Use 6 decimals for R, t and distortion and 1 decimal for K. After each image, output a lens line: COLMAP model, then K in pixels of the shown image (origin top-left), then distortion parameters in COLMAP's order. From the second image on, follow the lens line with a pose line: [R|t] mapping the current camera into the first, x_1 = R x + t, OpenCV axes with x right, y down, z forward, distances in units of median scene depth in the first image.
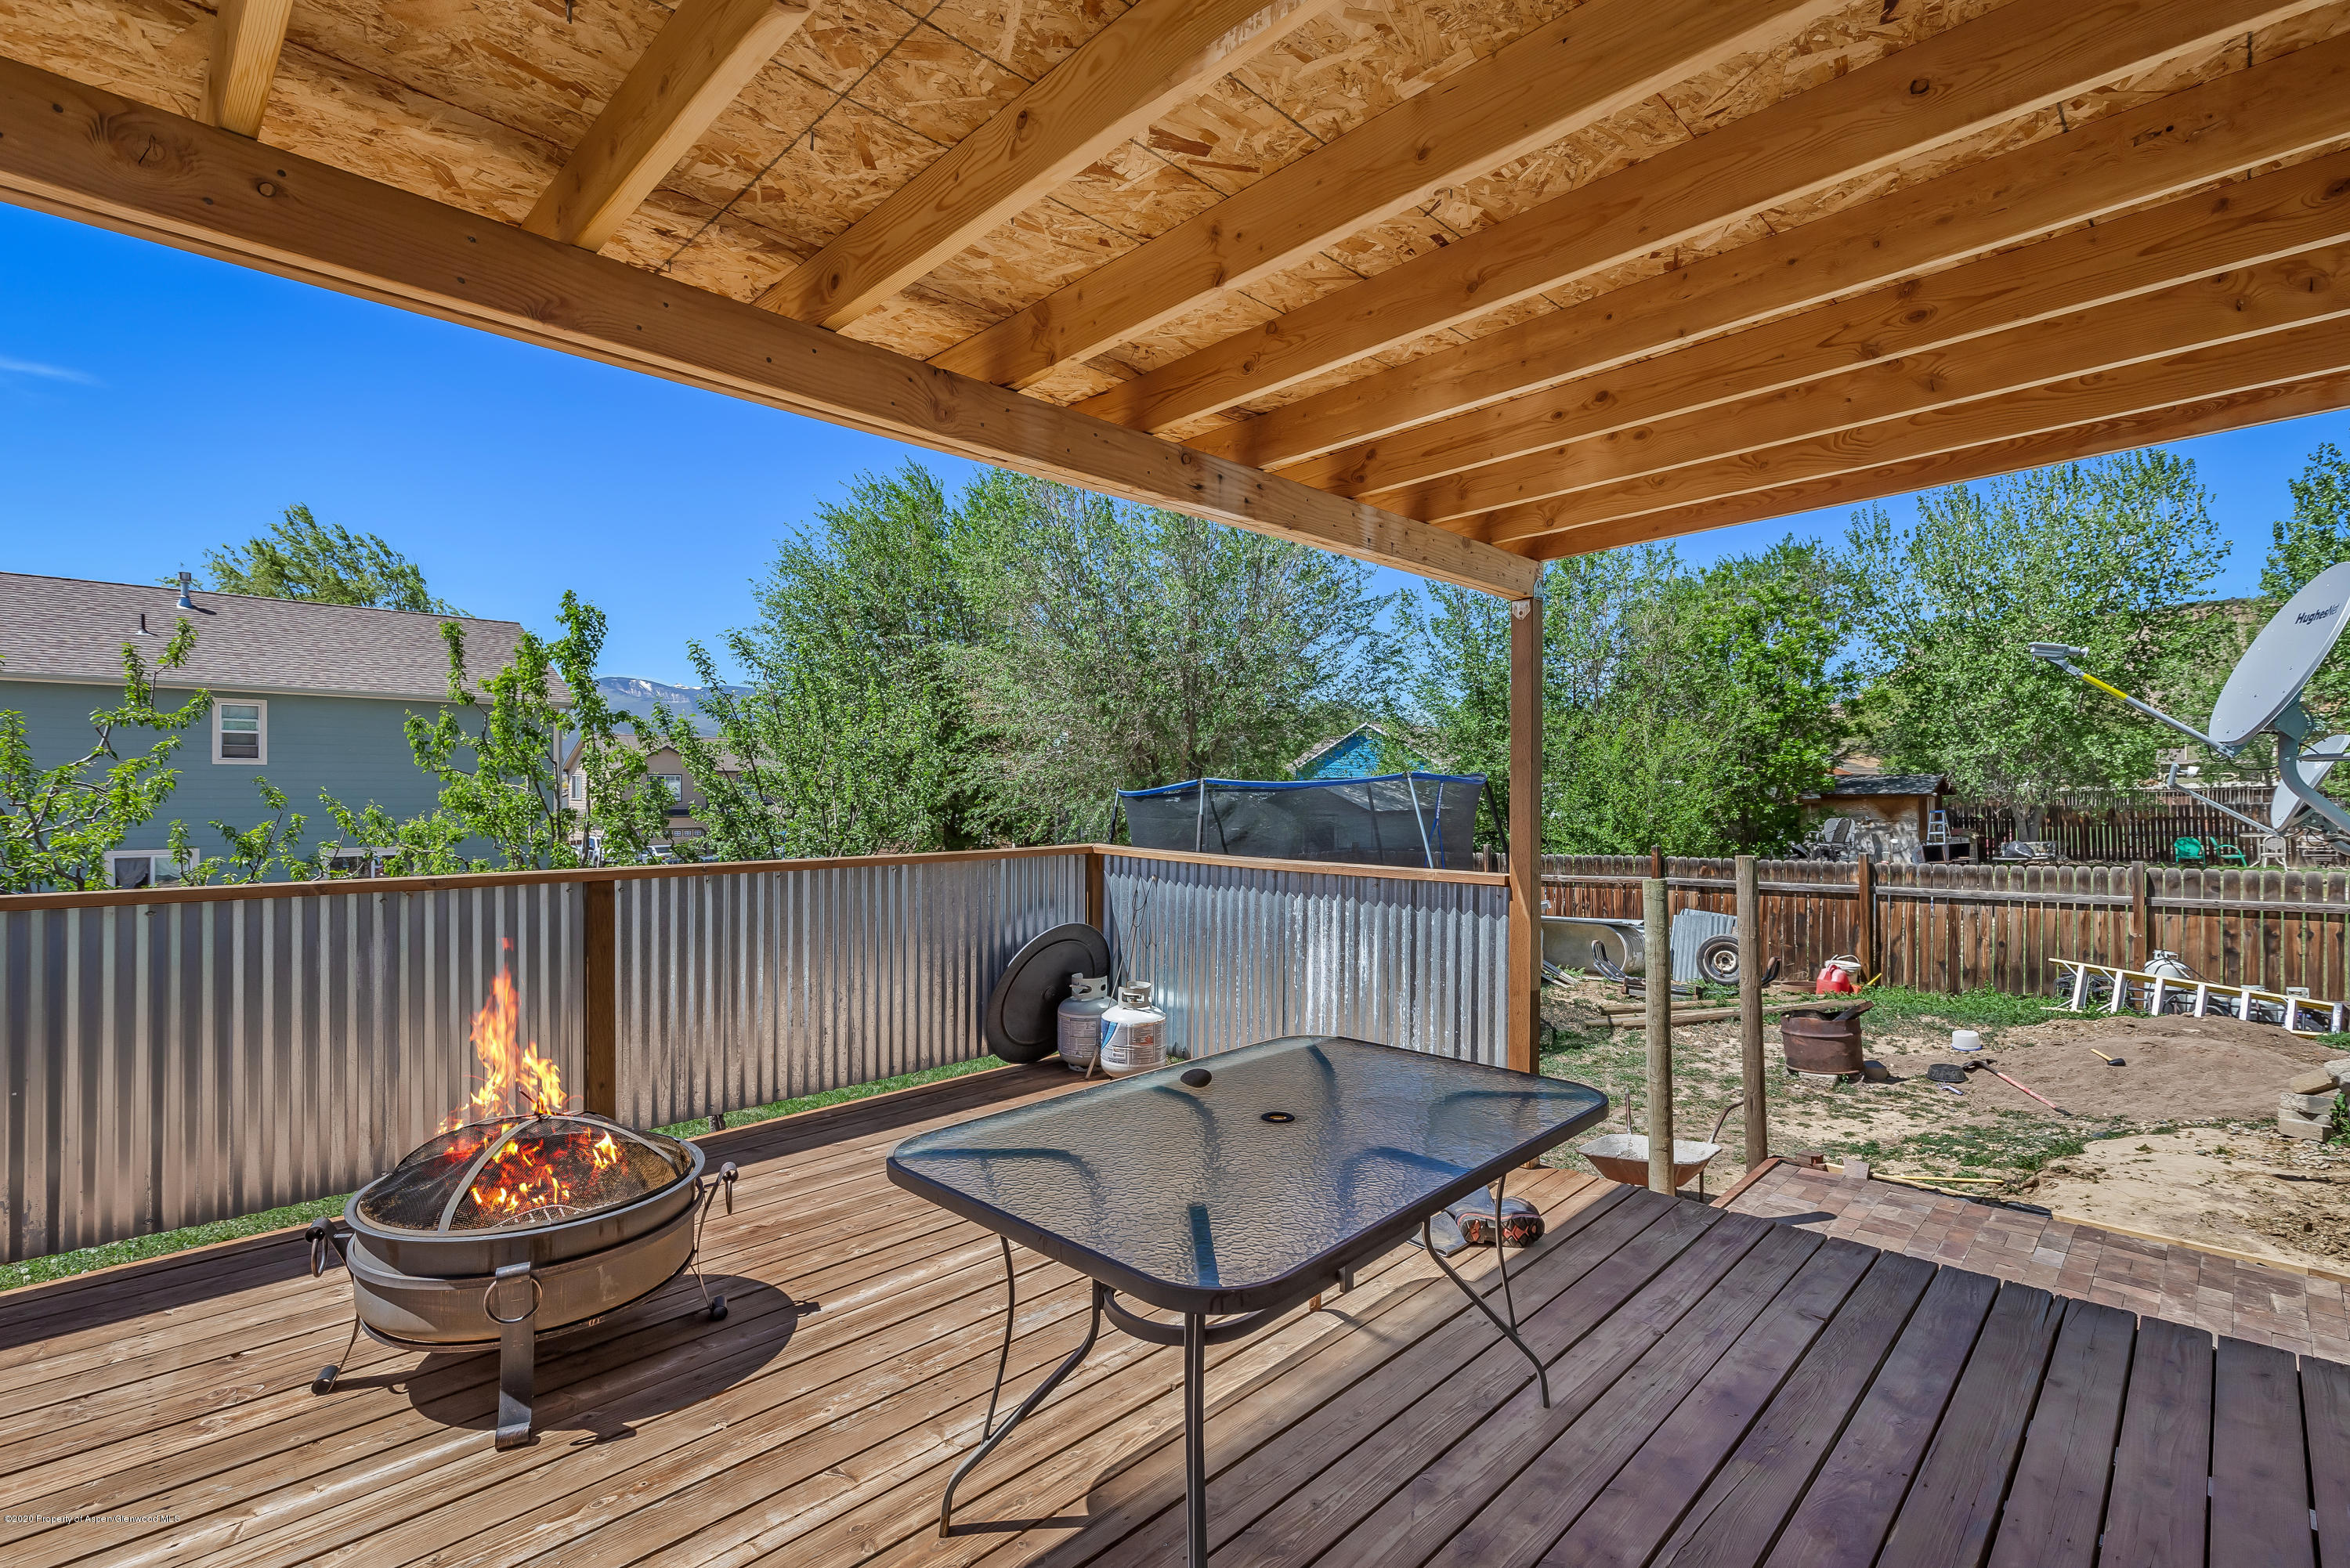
lens RADIAL K [[1077.1, 0, 1175.0], [0, 1077.1, 784.0], [0, 0, 1]] dist [0.000942, 0.000200]
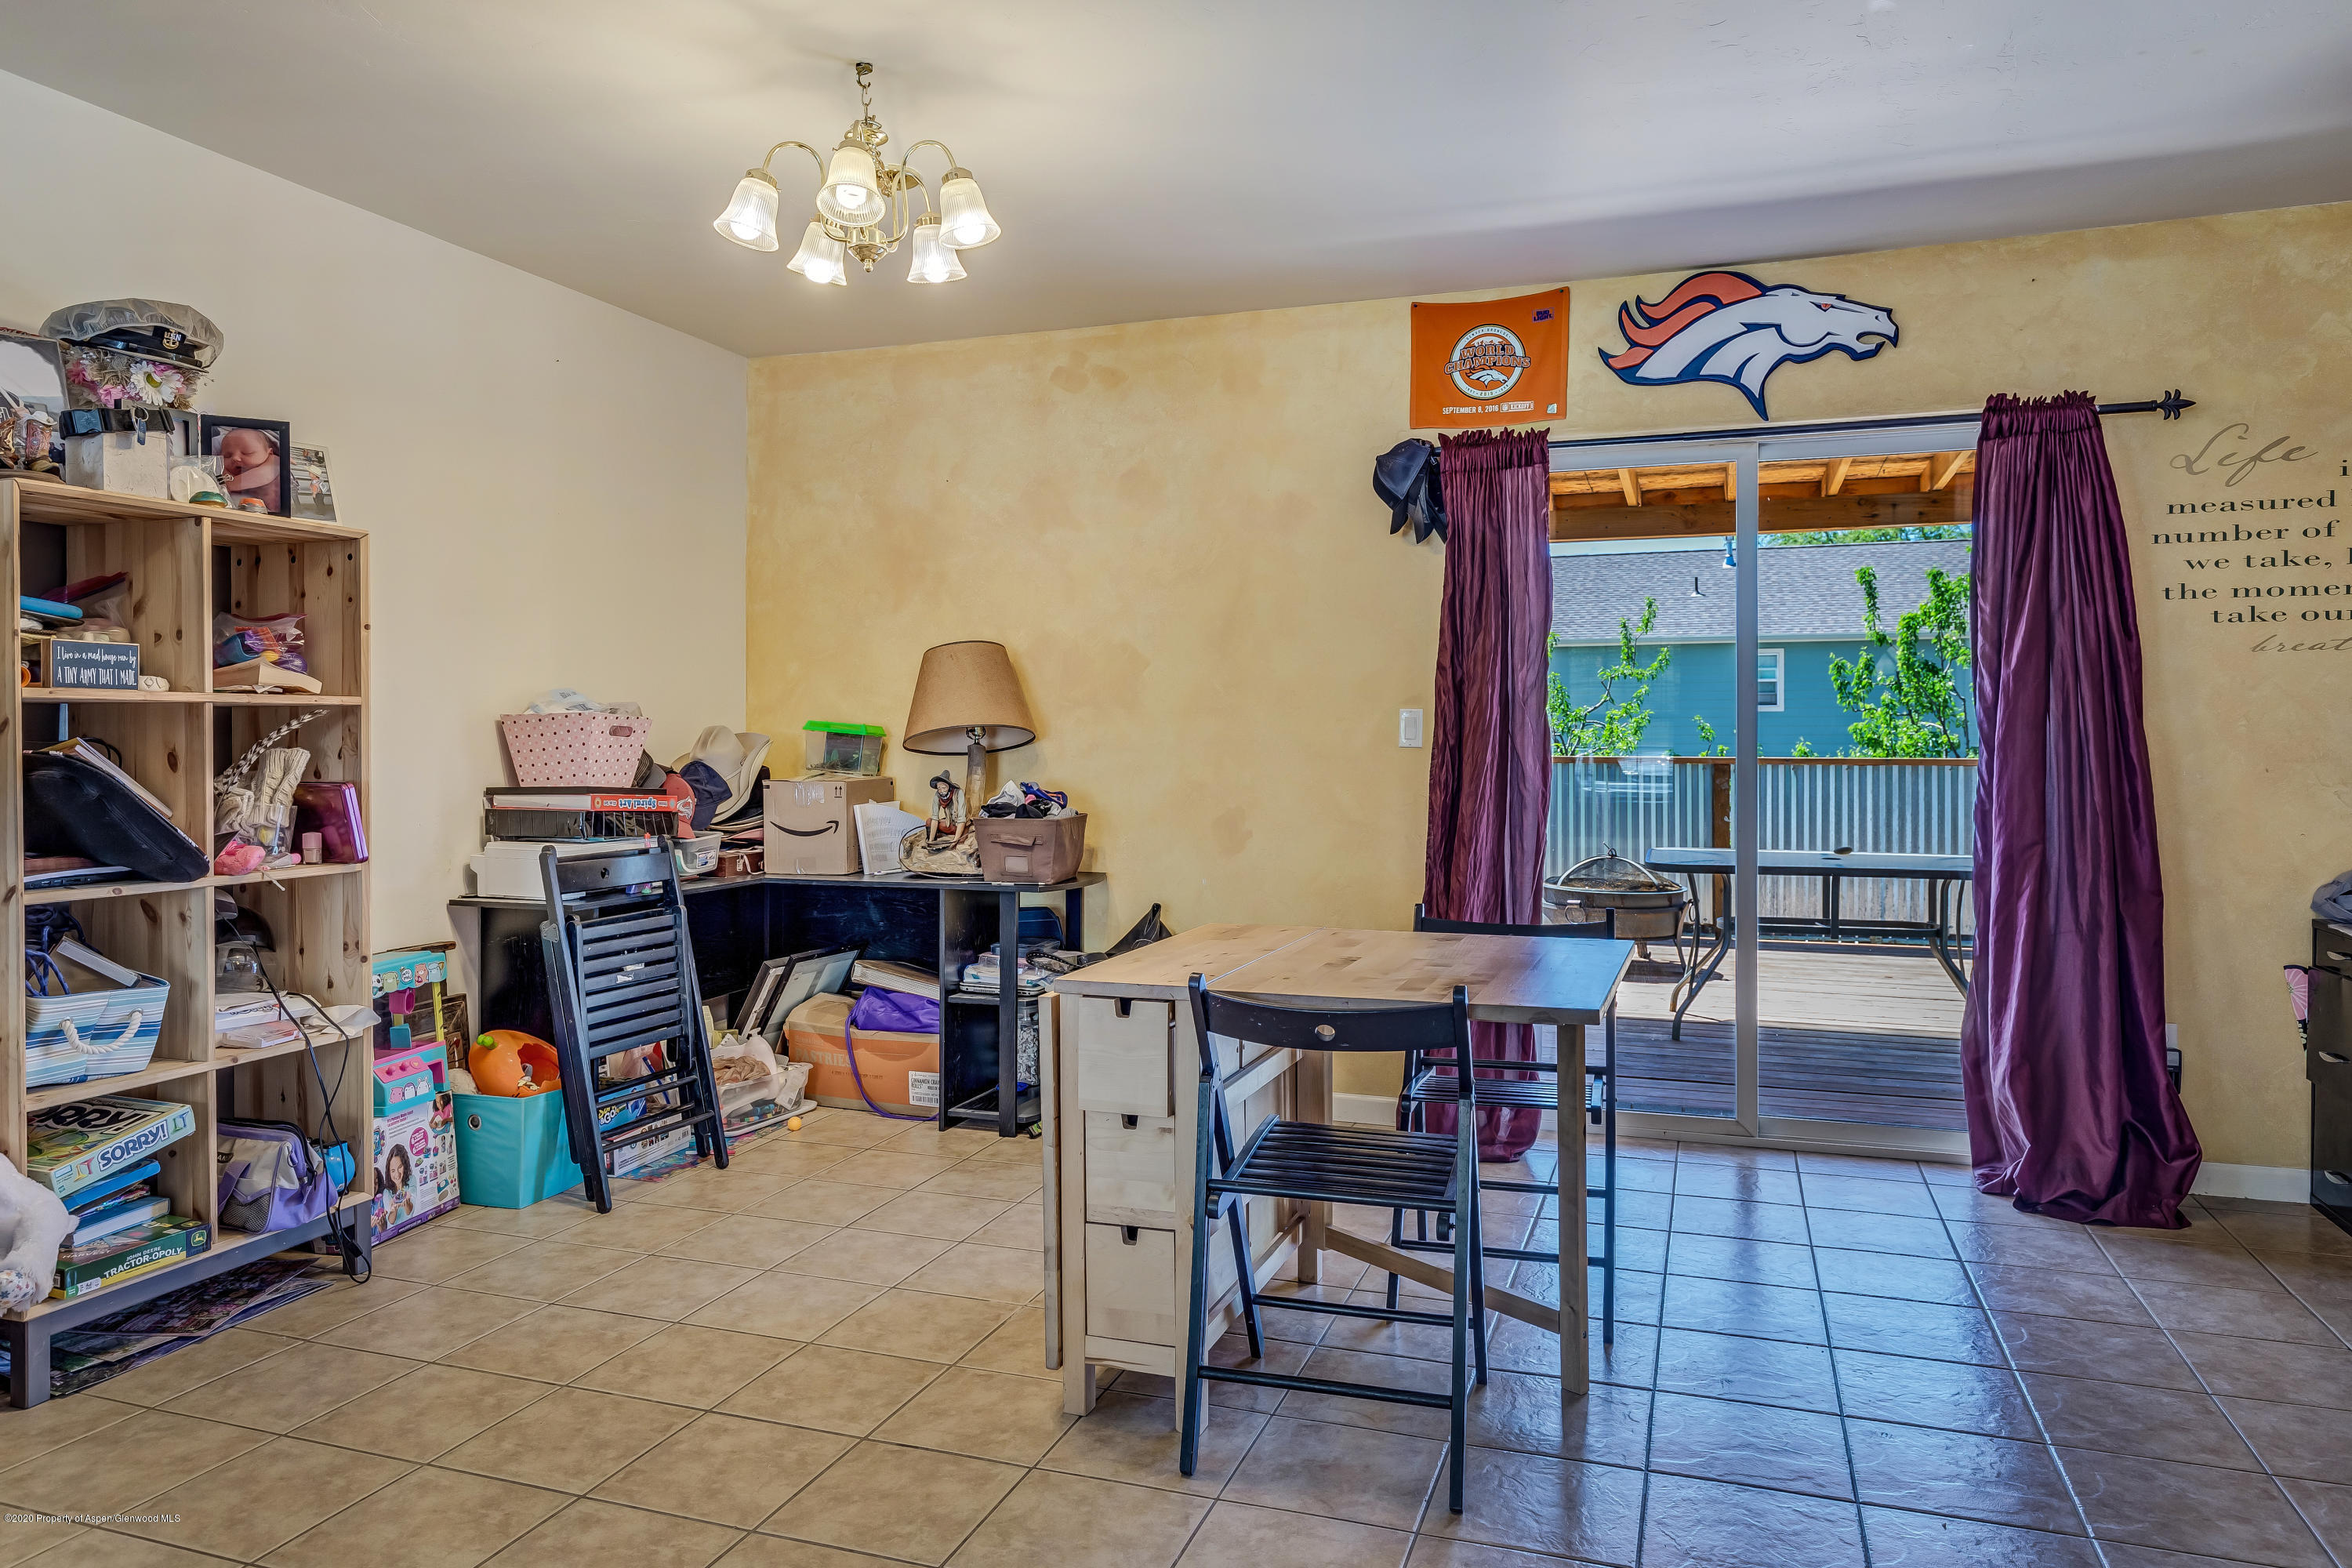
lens RADIAL K [[1511.7, 0, 1178.5], [0, 1511.7, 757.2], [0, 0, 1]] dist [0.000260, 0.000530]
pose [[0.420029, 0.005771, -0.907492, 0.378083], [0.004898, 0.999951, 0.008626, 0.017865], [0.907497, -0.008068, 0.419980, -0.220408]]
